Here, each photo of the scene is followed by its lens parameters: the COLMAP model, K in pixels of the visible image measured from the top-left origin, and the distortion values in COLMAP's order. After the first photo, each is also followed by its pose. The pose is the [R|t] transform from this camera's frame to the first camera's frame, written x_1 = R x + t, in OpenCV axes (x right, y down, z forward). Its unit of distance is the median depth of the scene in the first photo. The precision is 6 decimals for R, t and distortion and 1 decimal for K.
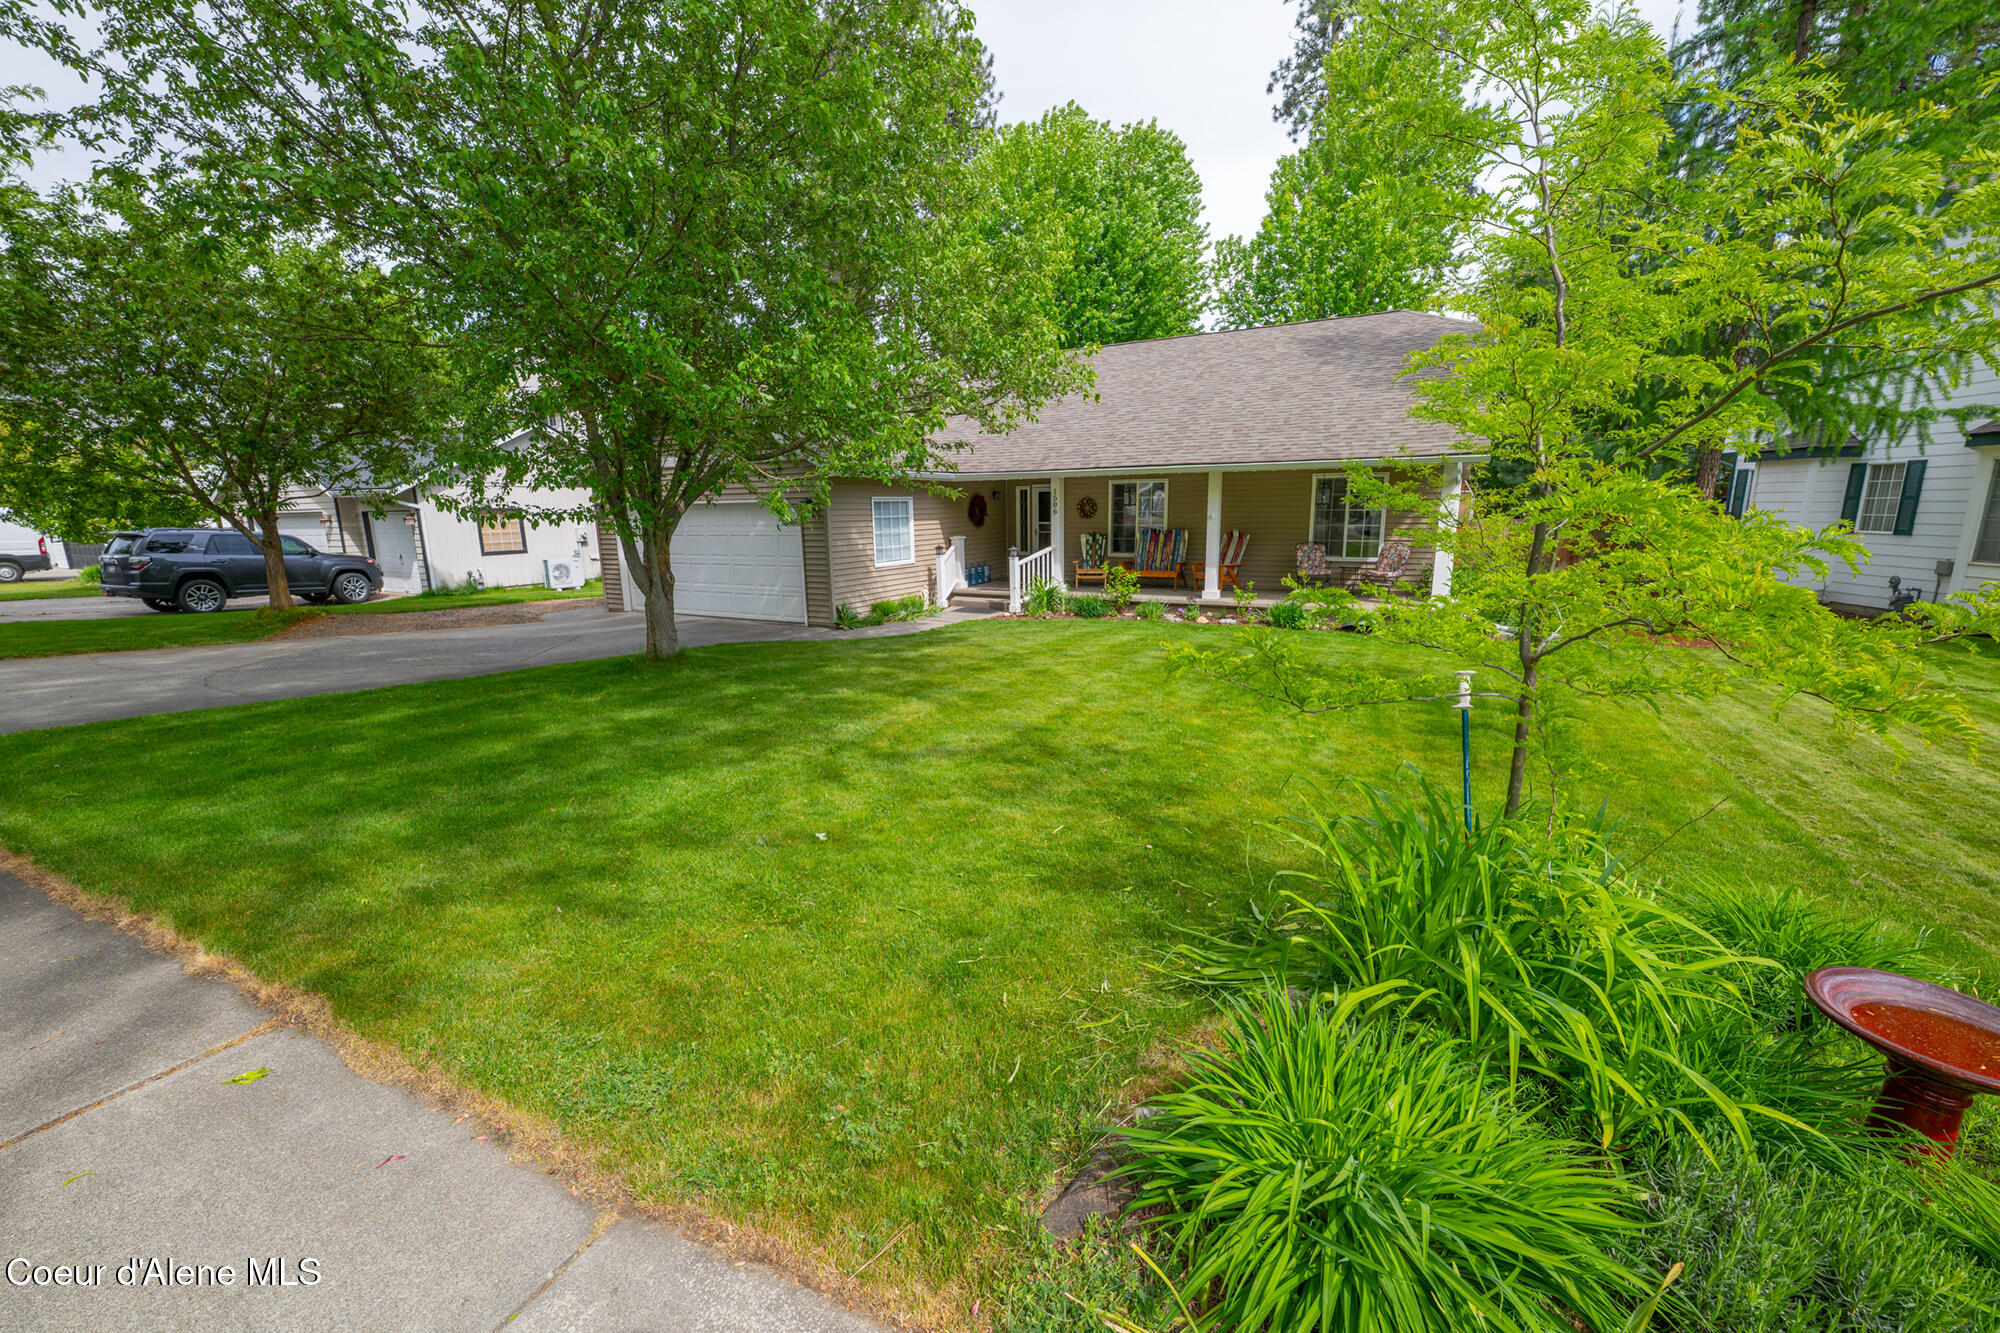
lens RADIAL K [[787.3, 0, 998.6], [0, 787.3, 664.5], [0, 0, 1]] dist [-0.000682, 0.000201]
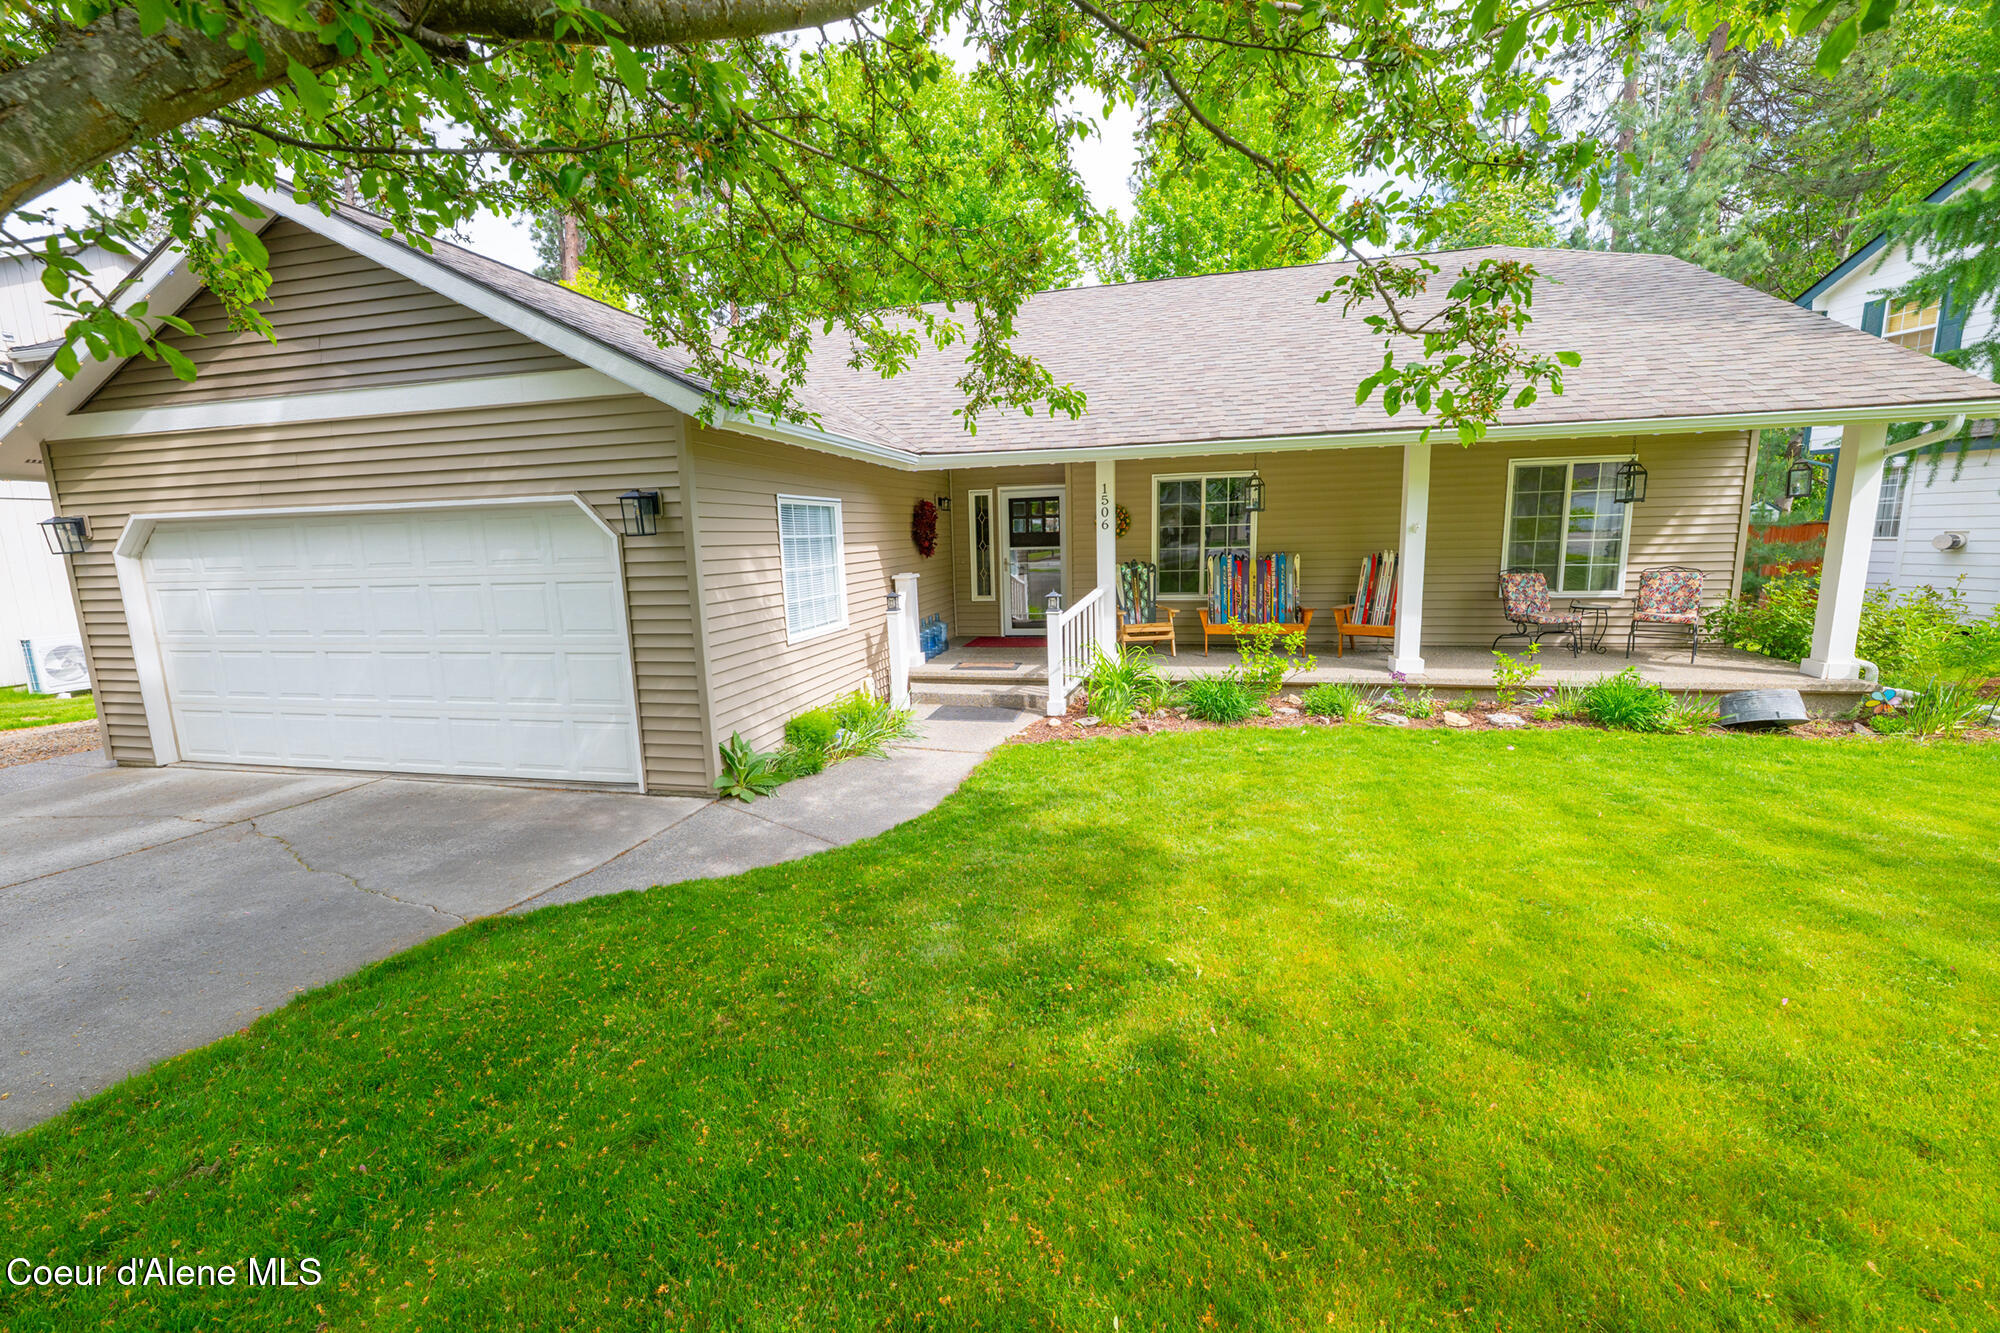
lens RADIAL K [[772.9, 0, 1000.0], [0, 772.9, 666.5], [0, 0, 1]] dist [-0.000190, 0.000100]
pose [[0.957402, -0.059537, 0.282554, -0.162114], [0.070908, 0.997026, -0.030179, -0.085026], [-0.279917, 0.048929, 0.958776, 0.512640]]
